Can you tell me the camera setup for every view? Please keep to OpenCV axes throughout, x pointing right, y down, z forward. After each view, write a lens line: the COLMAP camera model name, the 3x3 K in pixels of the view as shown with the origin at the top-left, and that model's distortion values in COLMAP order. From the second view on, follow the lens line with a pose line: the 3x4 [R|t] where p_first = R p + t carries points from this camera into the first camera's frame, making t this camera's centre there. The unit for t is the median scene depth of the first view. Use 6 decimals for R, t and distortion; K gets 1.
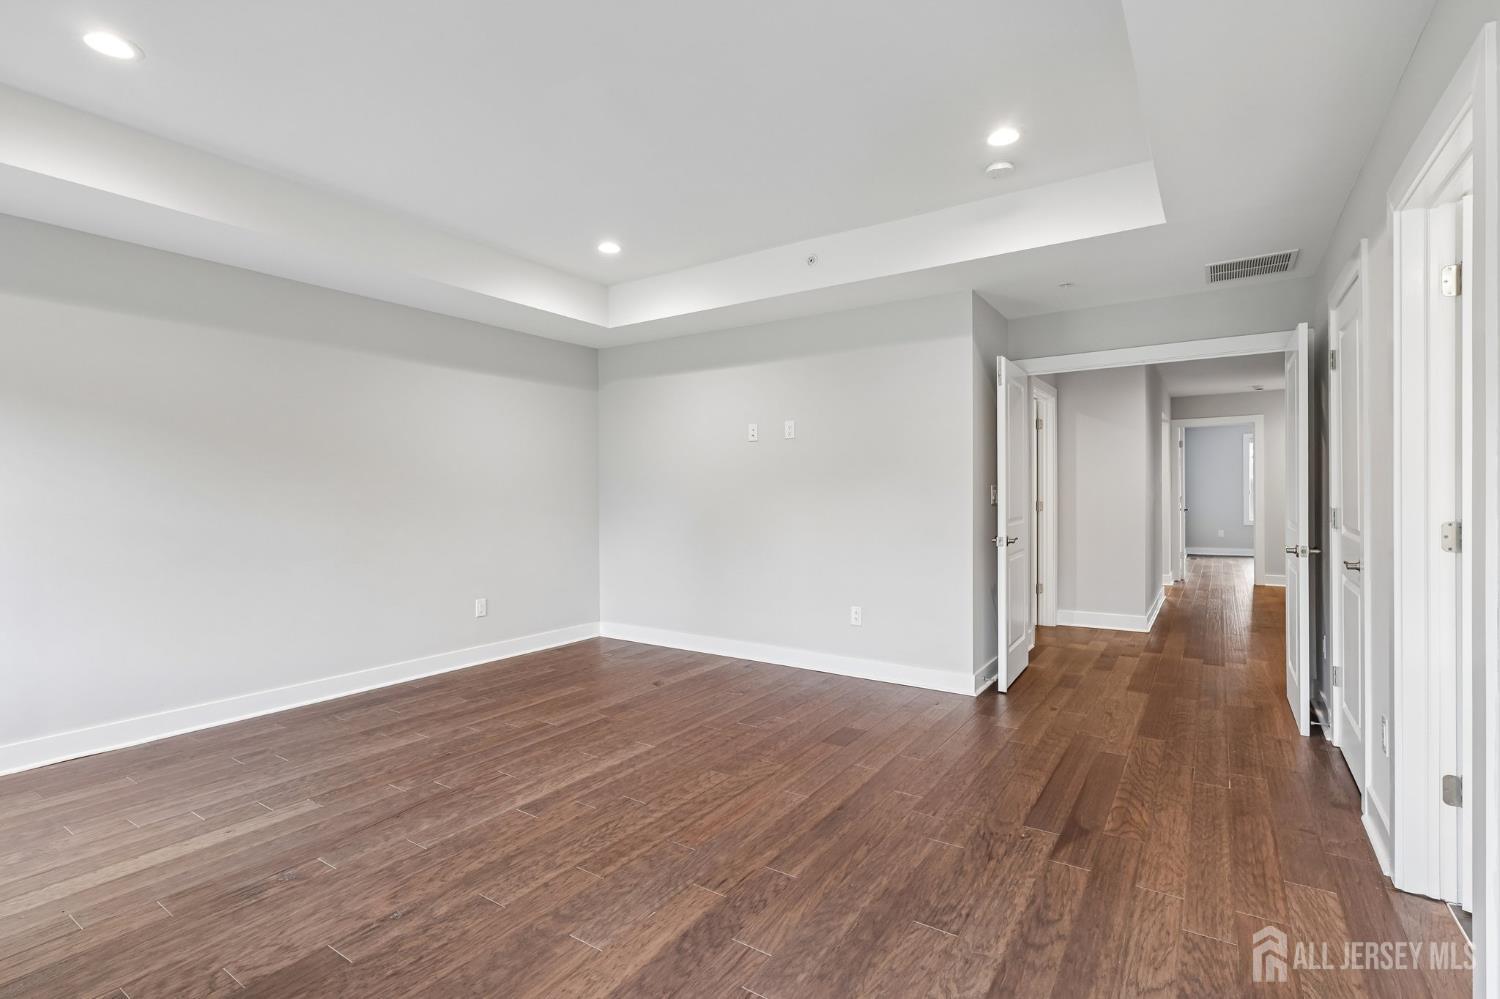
lens RADIAL K [[696.9, 0, 744.6], [0, 696.9, 498.1], [0, 0, 1]] dist [-0.005284, -0.000099]
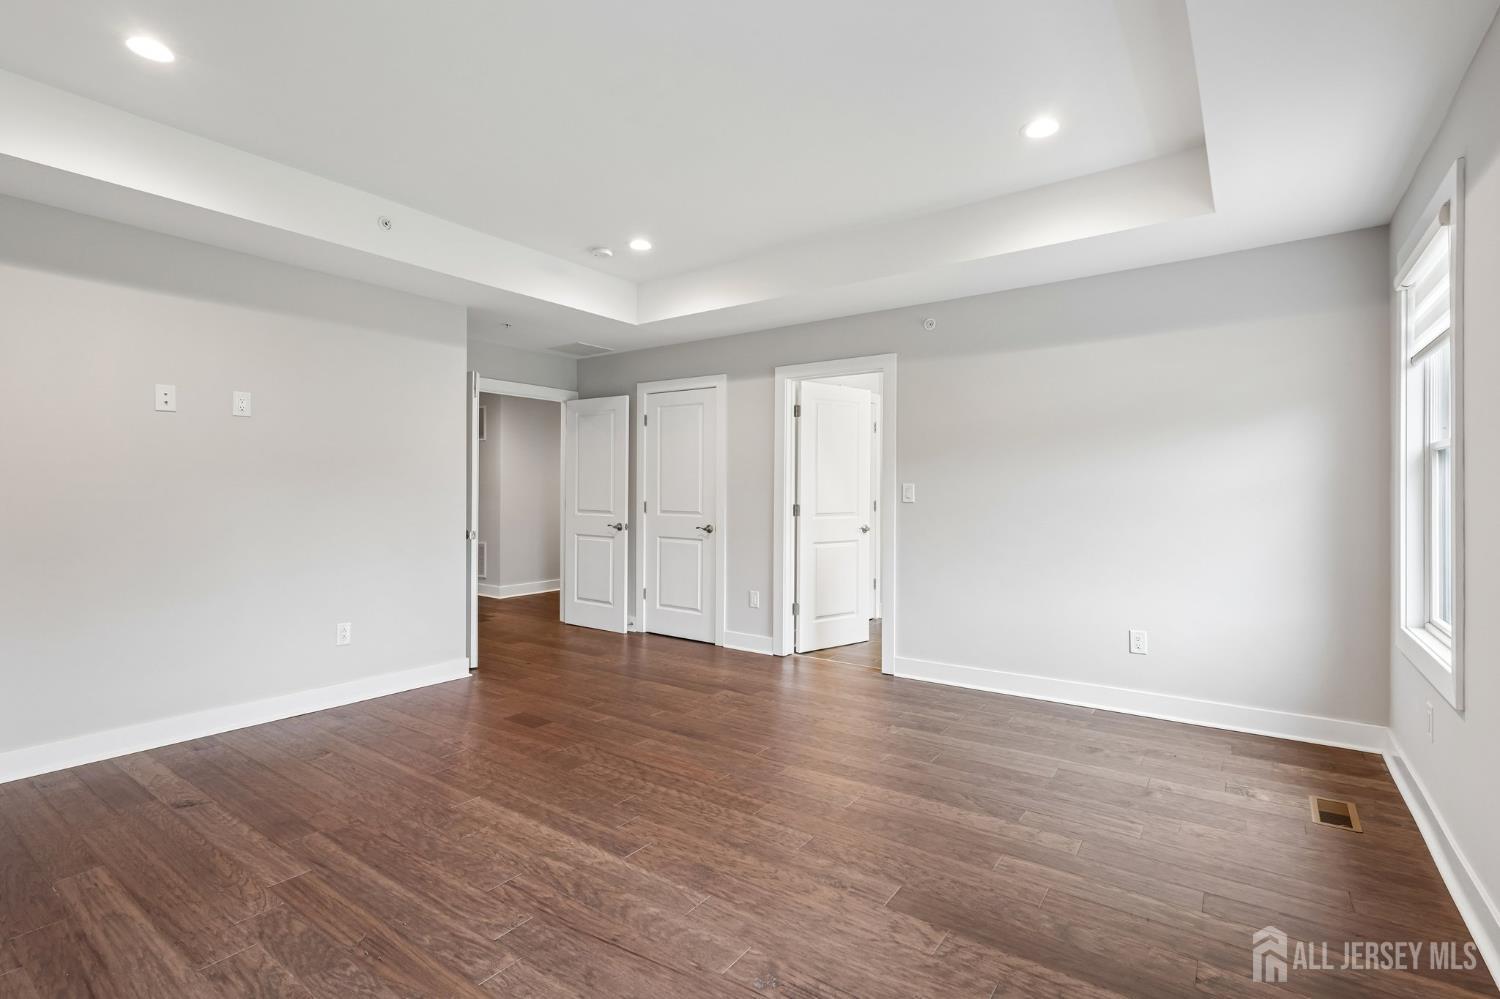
lens RADIAL K [[696.9, 0, 744.6], [0, 696.9, 498.1], [0, 0, 1]] dist [-0.005284, -0.000099]
pose [[0.036753, -0.002548, 0.999321, -1.005754], [0.000818, 0.999996, 0.002519, -0.000871], [-0.999324, 0.000725, 0.036755, 0.696035]]
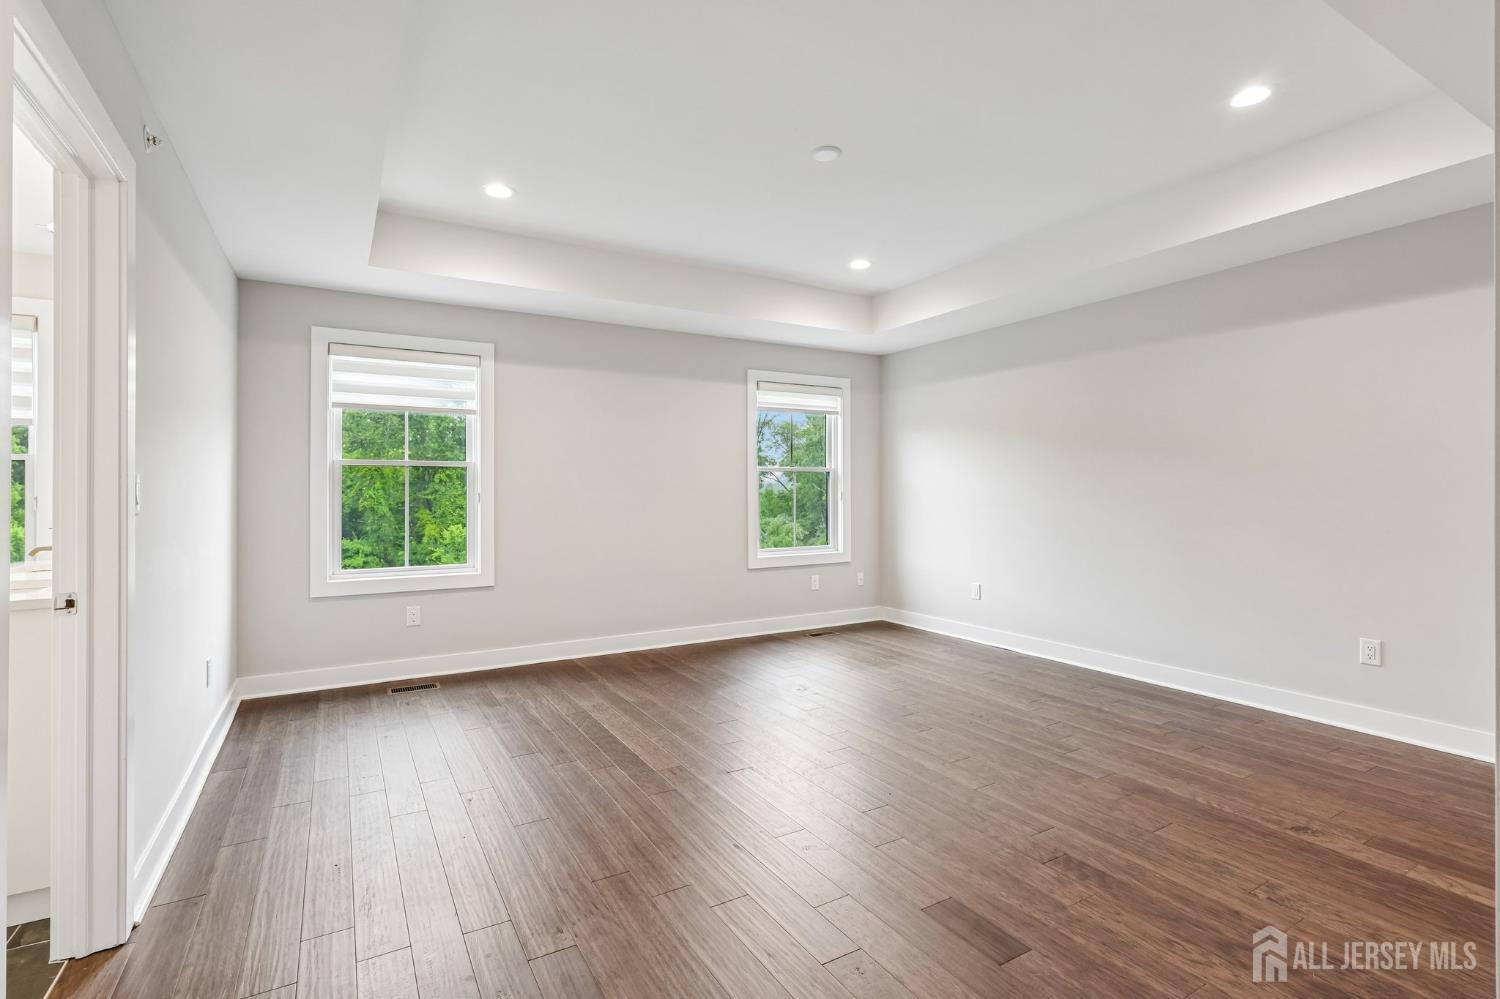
lens RADIAL K [[696.9, 0, 744.6], [0, 696.9, 498.1], [0, 0, 1]] dist [-0.005284, -0.000099]
pose [[-0.440633, 0.016572, -0.897534, 0.786855], [0.004806, 0.999859, 0.016101, -0.009398], [0.897674, 0.002781, -0.440651, 1.192014]]
